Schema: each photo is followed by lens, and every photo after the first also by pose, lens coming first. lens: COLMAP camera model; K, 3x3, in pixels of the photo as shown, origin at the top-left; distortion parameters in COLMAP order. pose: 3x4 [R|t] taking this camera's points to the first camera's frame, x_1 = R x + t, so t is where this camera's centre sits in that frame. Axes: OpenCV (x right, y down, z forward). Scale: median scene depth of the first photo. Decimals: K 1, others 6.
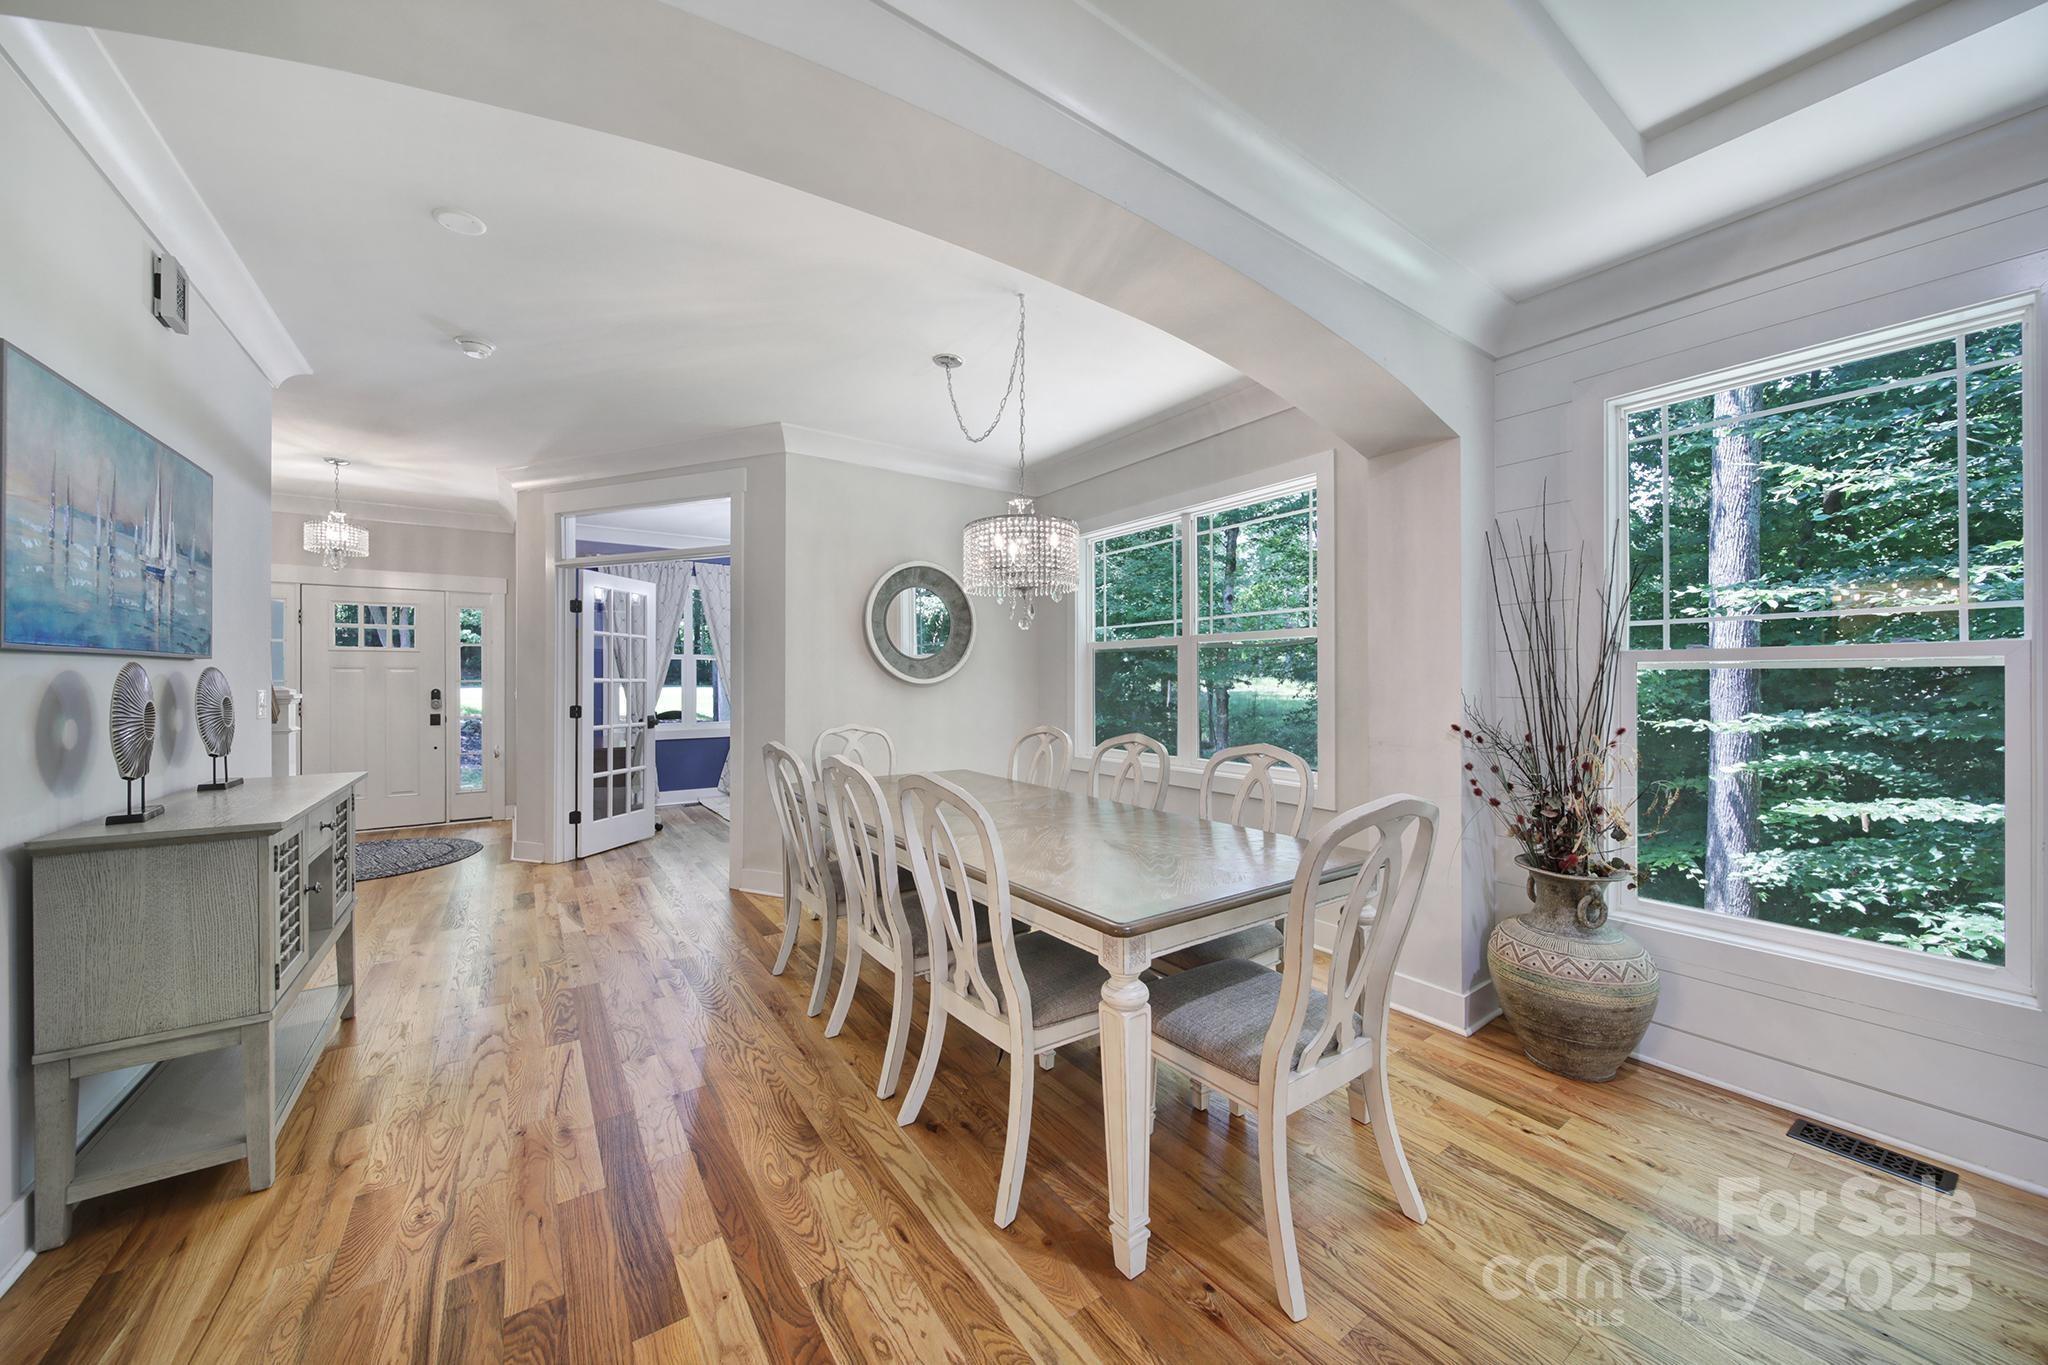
lens RADIAL K [[723.0, 0, 1015.5], [0, 723.0, 671.4], [0, 0, 1]] dist [-0.002992, -0.000515]
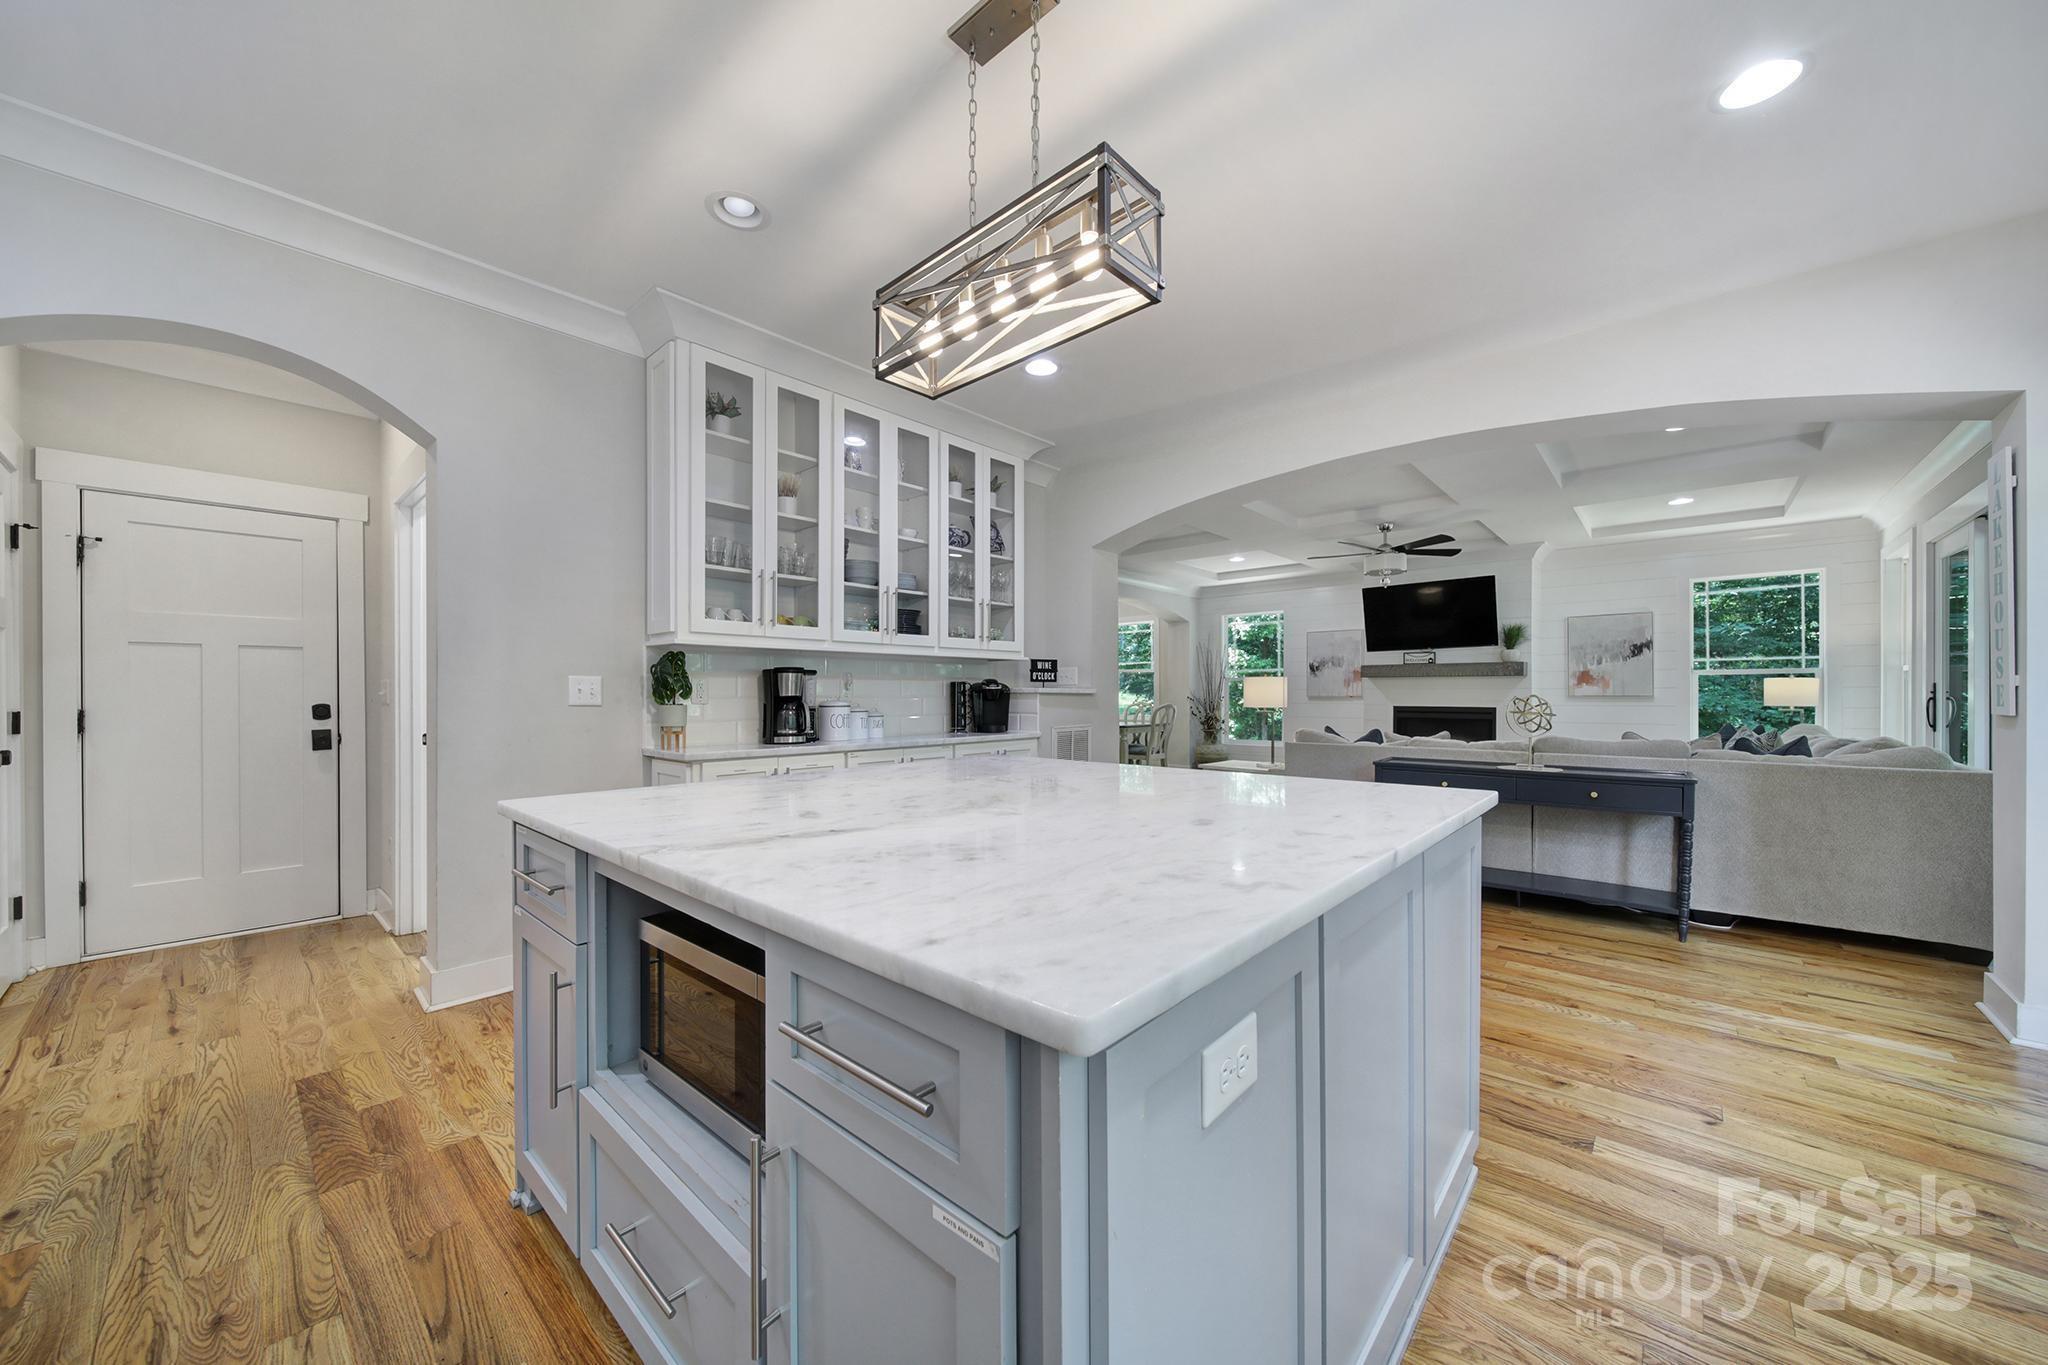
lens RADIAL K [[726.8, 0, 1026.1], [0, 726.8, 691.5], [0, 0, 1]] dist [-0.002651, -0.000550]
pose [[0.974702, -0.002281, 0.223498, -0.526382], [0.001043, 0.999983, 0.005658, 0.010959], [-0.223507, -0.005281, 0.974688, -1.239290]]
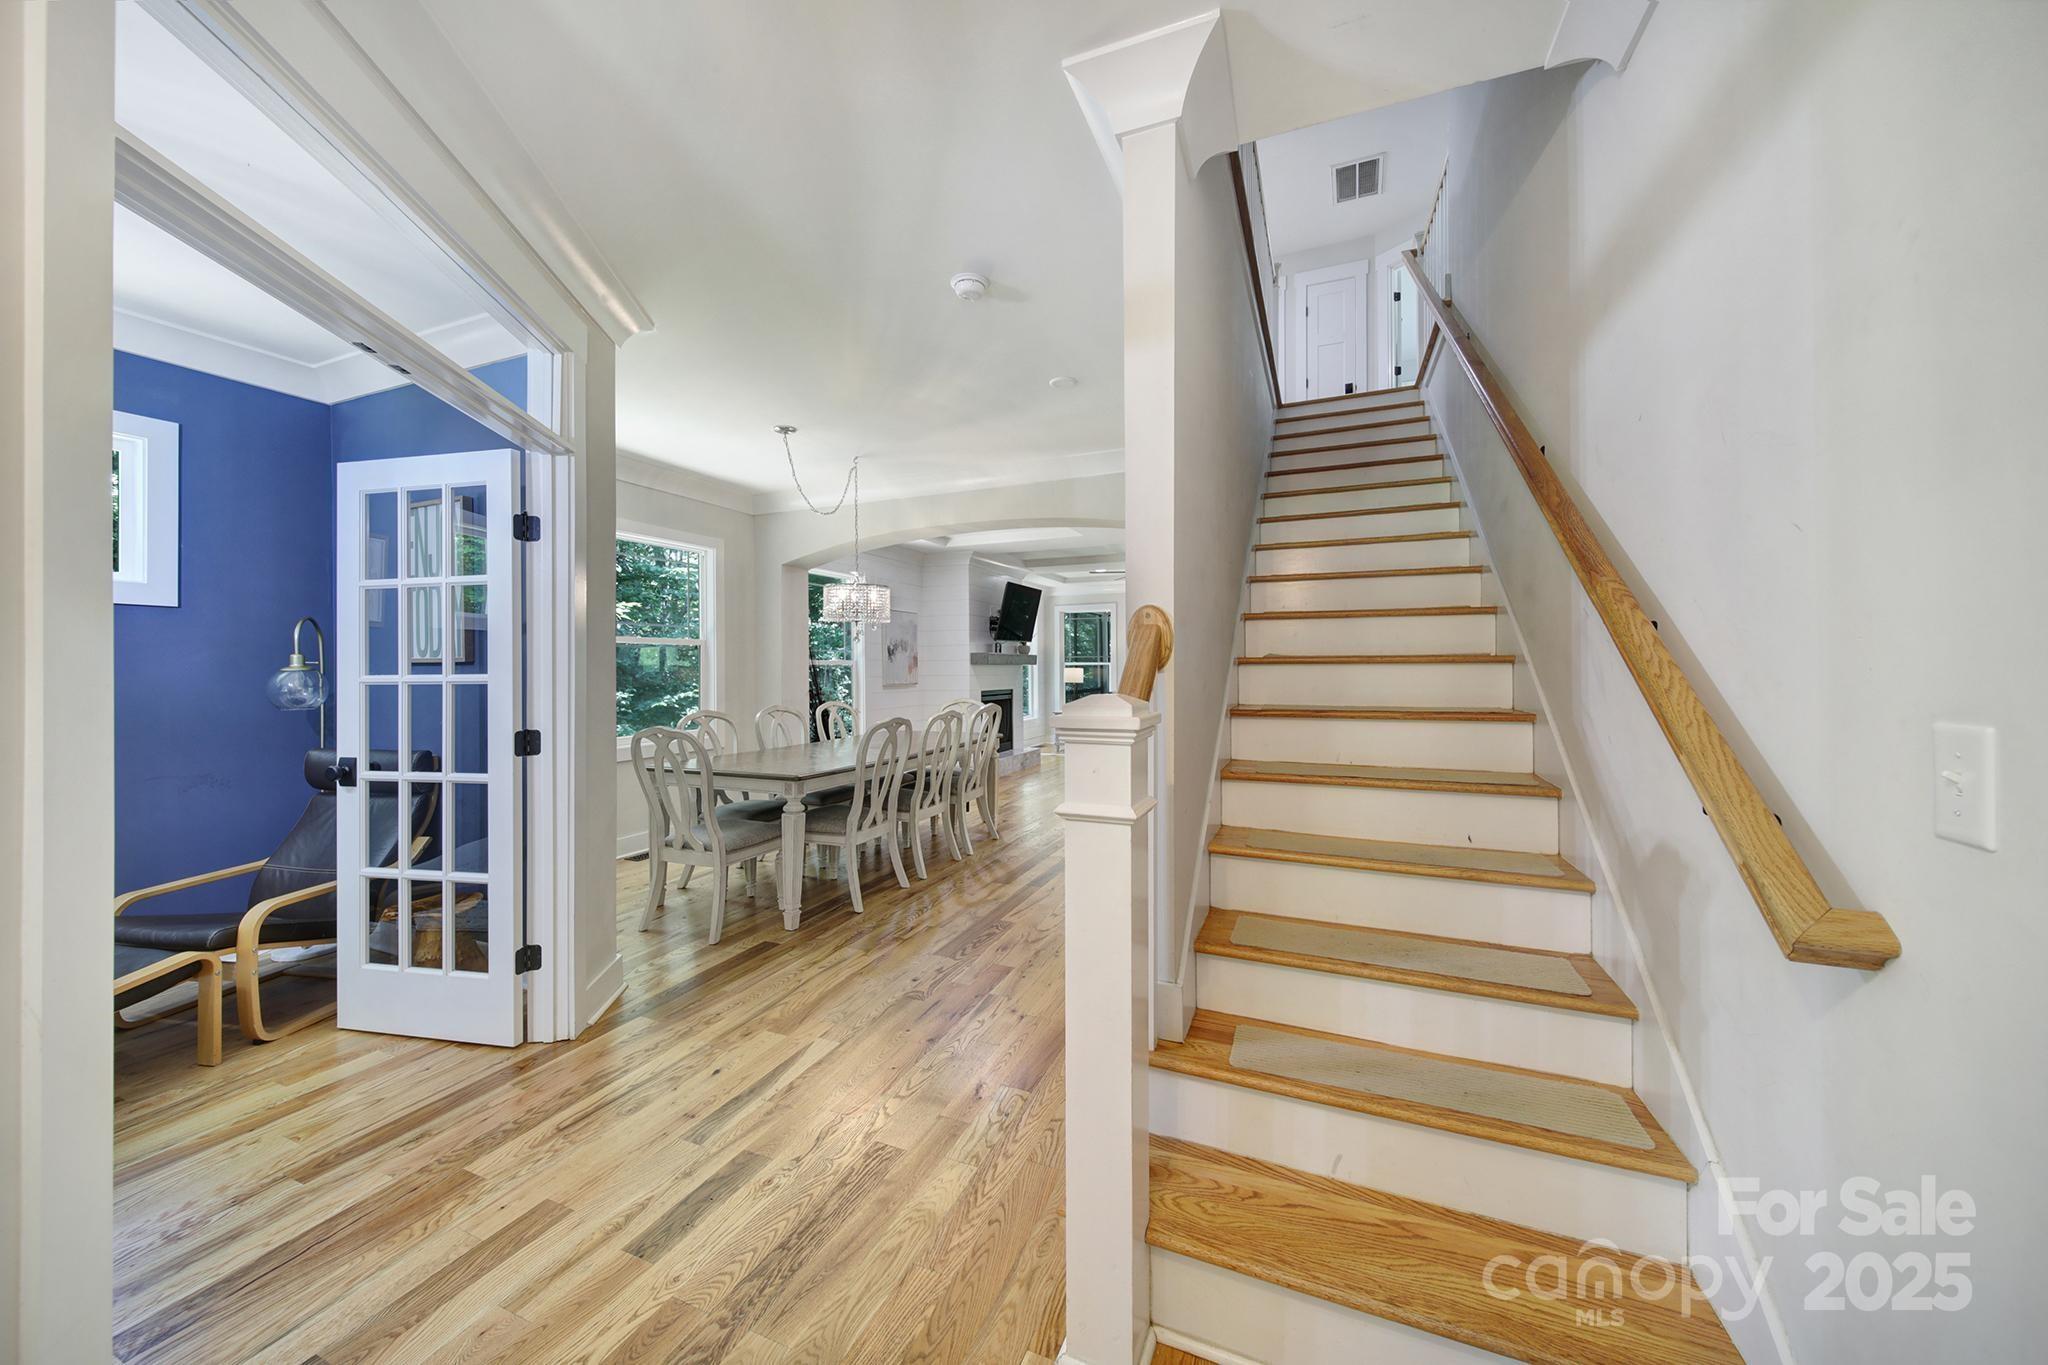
lens RADIAL K [[723.0, 0, 1015.5], [0, 723.0, 671.4], [0, 0, 1]] dist [-0.002992, -0.000515]
pose [[-0.525072, -0.007393, 0.851026, -0.864397], [-0.006151, 0.999969, 0.004891, -0.002032], [-0.851036, -0.002666, -0.525101, 0.809363]]
